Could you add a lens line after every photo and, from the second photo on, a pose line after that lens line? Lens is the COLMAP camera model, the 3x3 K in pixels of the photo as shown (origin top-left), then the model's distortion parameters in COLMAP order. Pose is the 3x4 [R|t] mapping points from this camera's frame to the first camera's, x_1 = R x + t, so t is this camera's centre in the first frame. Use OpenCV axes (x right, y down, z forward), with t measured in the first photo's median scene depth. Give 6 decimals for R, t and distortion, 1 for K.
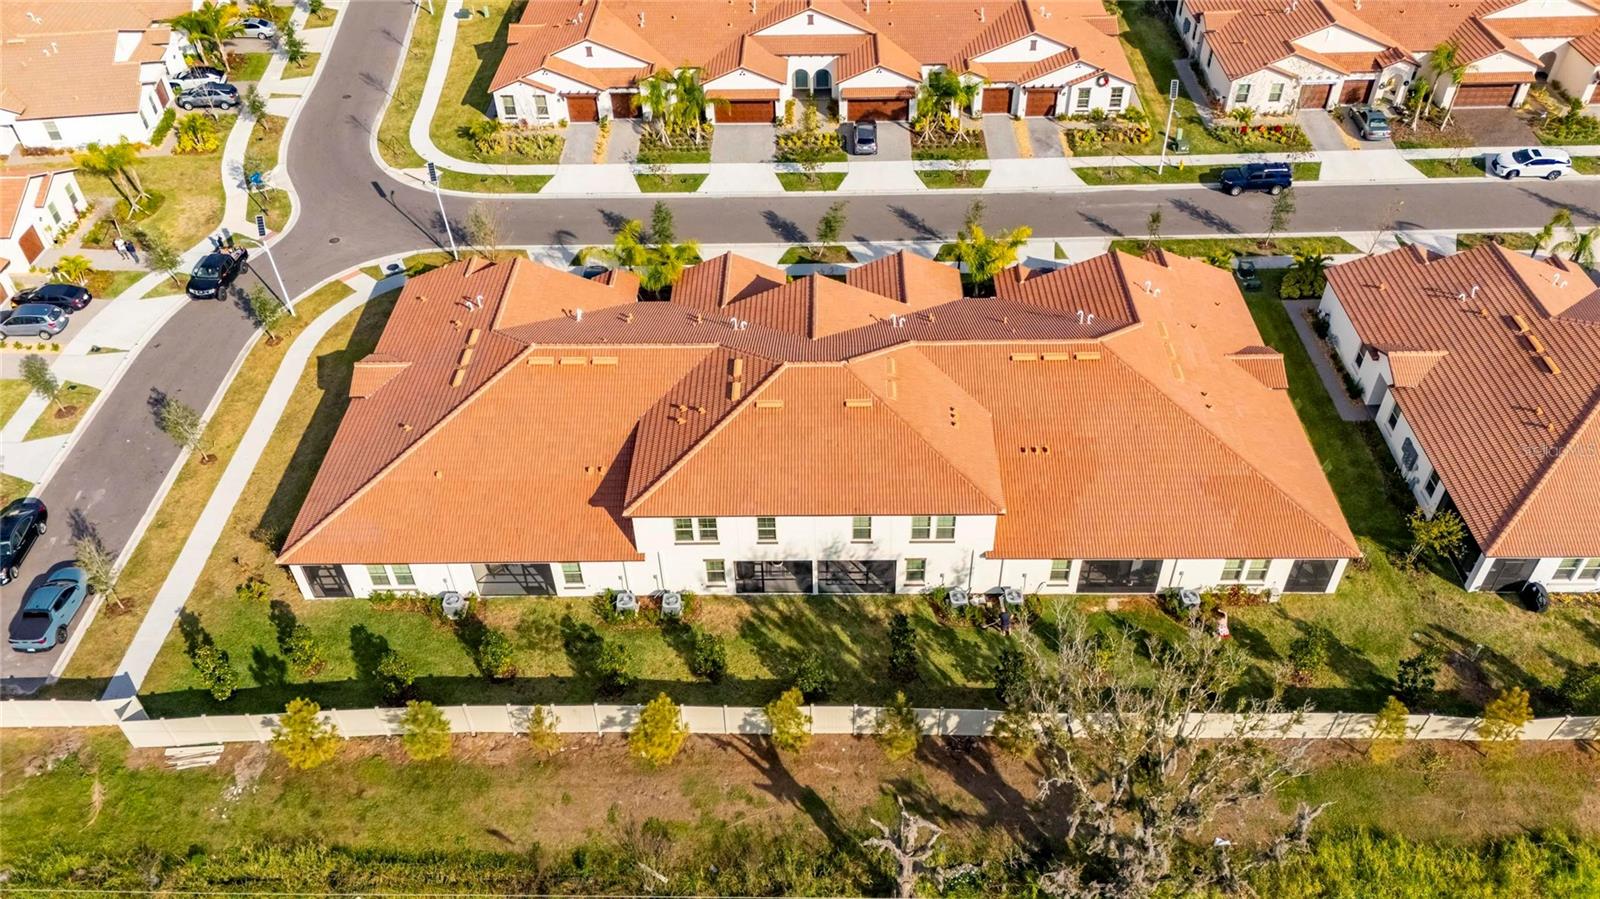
lens RADIAL K [[1177.5, 0, 805.9], [0, 1177.5, 463.4], [0, 0, 1]] dist [0.076247, -0.071254]
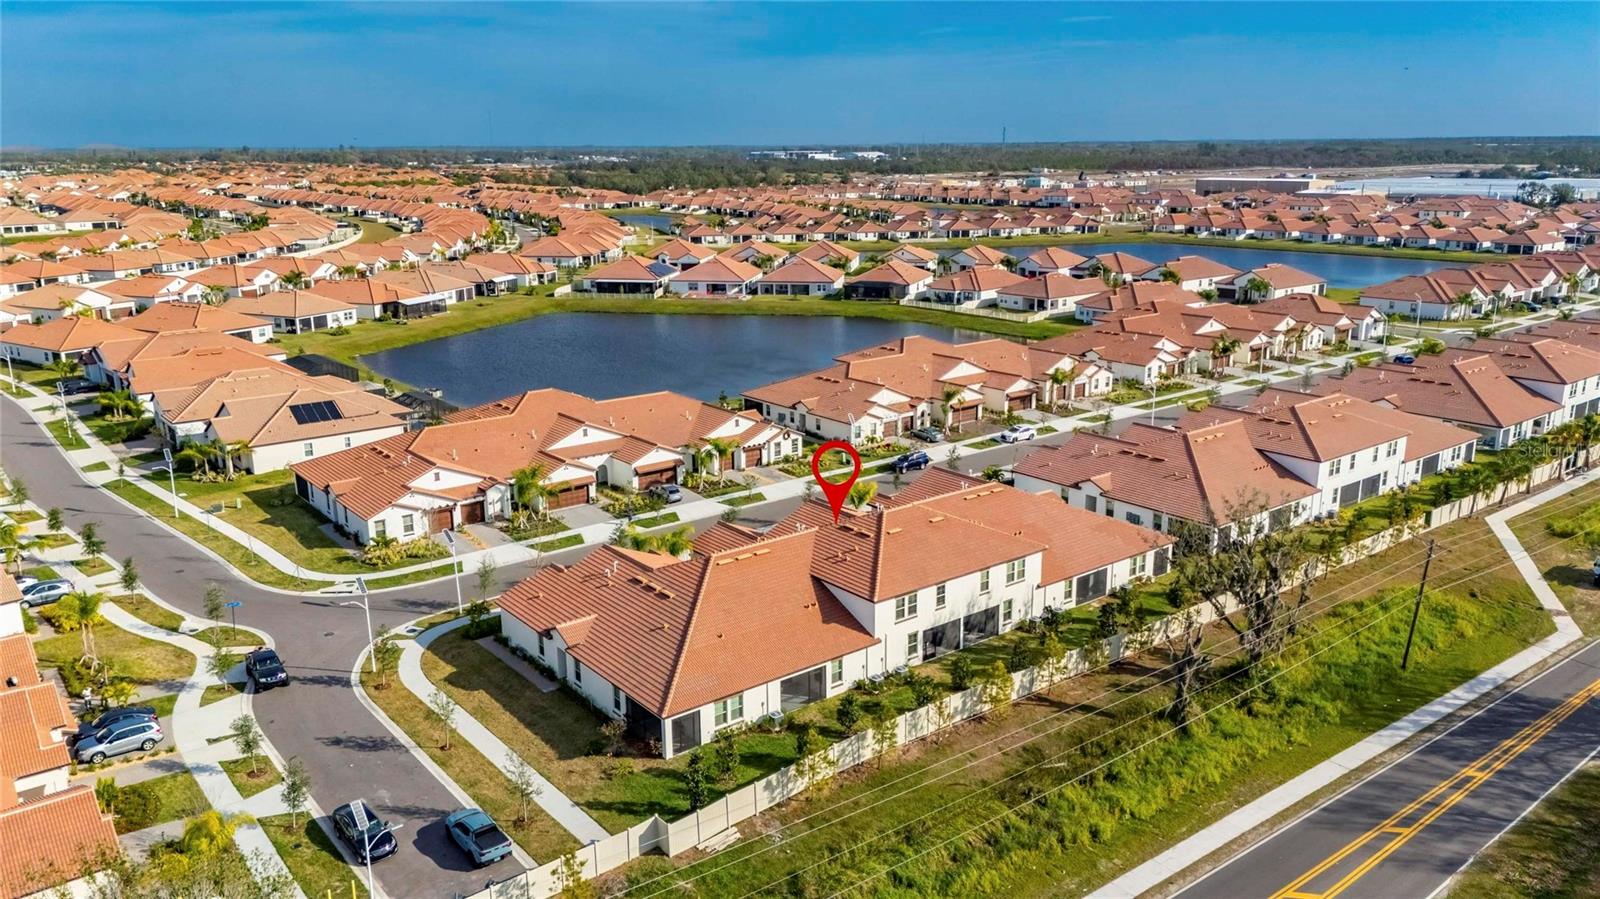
lens RADIAL K [[1177.5, 0, 811.0], [0, 1177.5, 460.4], [0, 0, 1]] dist [0.076247, -0.071254]
pose [[0.776248, -0.150875, 0.612107, -0.946955], [0.420729, 0.847064, -0.324762, 0.293793], [-0.469496, 0.509627, 0.721009, -0.093268]]
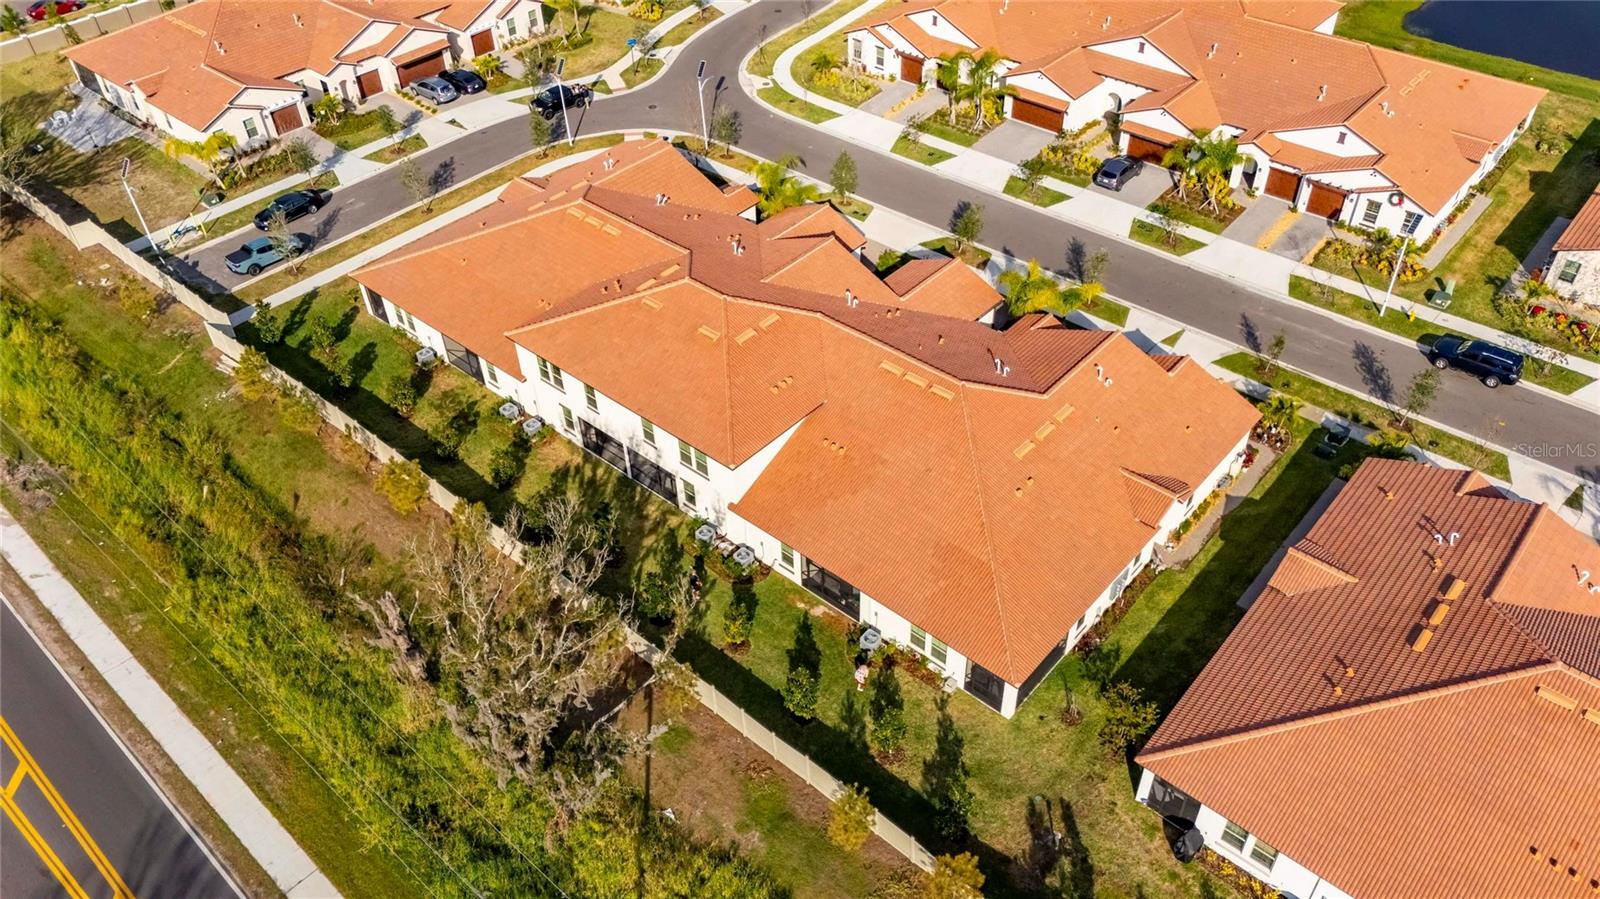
lens RADIAL K [[1177.5, 0, 802.3], [0, 1177.5, 450.3], [0, 0, 1]] dist [0.076247, -0.071254]
pose [[0.759619, 0.429890, -0.488031, 0.632134], [-0.433429, 0.894083, 0.112937, -0.104302], [0.484890, 0.125738, 0.865489, 0.093398]]
